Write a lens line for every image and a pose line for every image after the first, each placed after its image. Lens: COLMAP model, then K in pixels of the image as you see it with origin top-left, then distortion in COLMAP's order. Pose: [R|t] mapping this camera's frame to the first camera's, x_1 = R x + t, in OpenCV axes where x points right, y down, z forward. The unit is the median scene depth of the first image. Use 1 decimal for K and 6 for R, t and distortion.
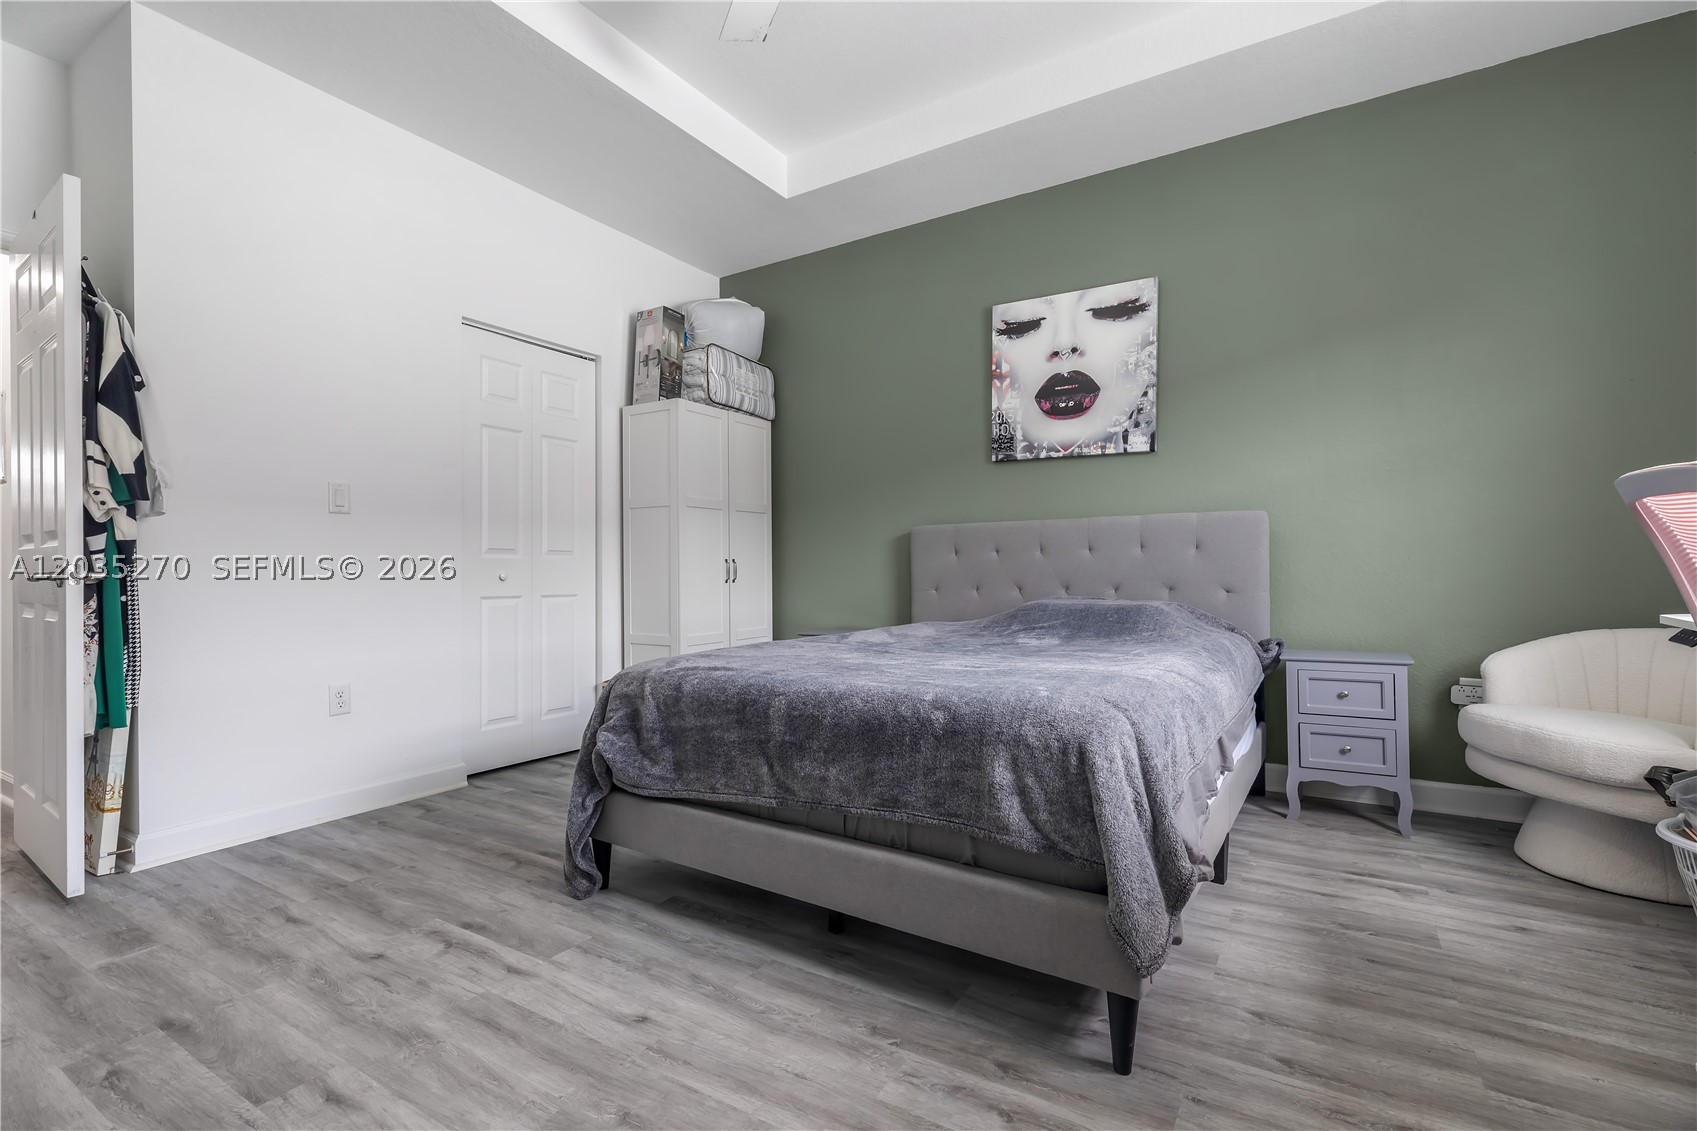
lens RADIAL K [[771.8, 0, 838.0], [0, 771.8, 570.2], [0, 0, 1]] dist [0.006185, 0.000468]
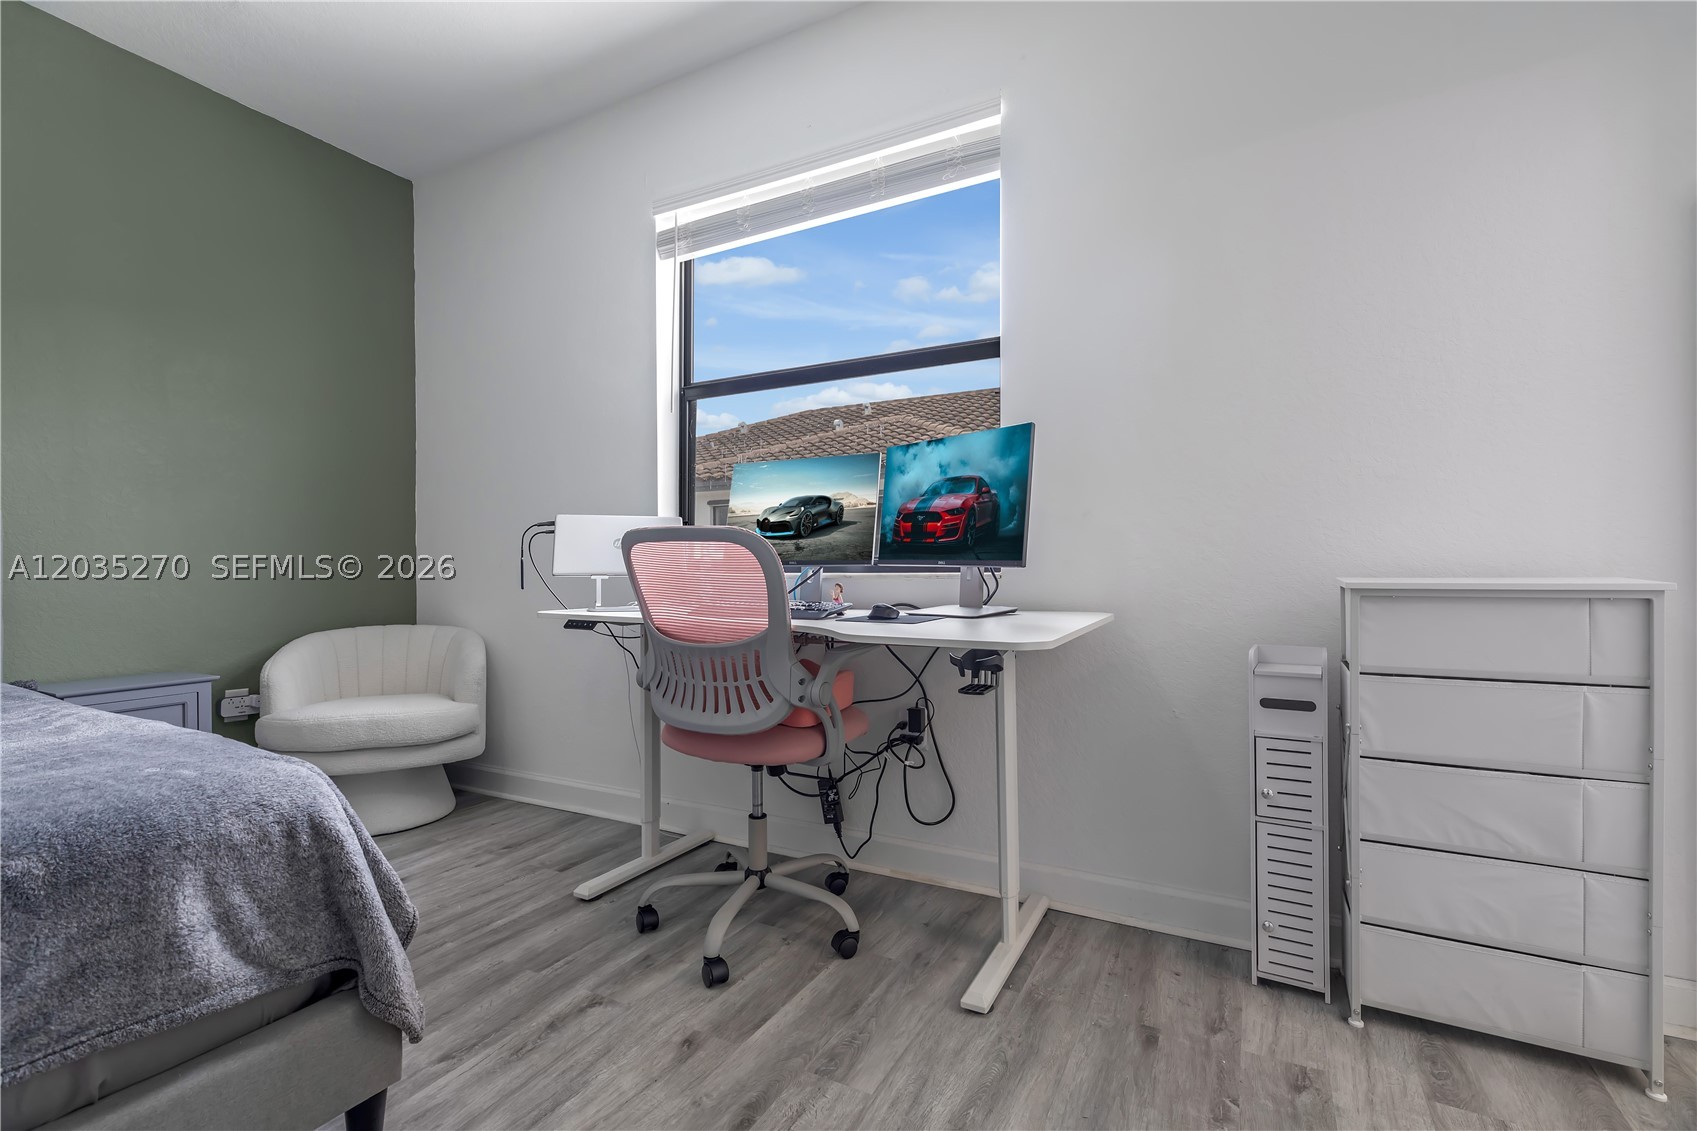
lens RADIAL K [[771.8, 0, 838.0], [0, 771.8, 570.2], [0, 0, 1]] dist [0.006185, 0.000468]
pose [[-0.068299, 0.009799, 0.997617, -0.475610], [-0.003001, 0.999945, -0.010027, -0.011416], [-0.997660, -0.003679, -0.068266, 0.516860]]
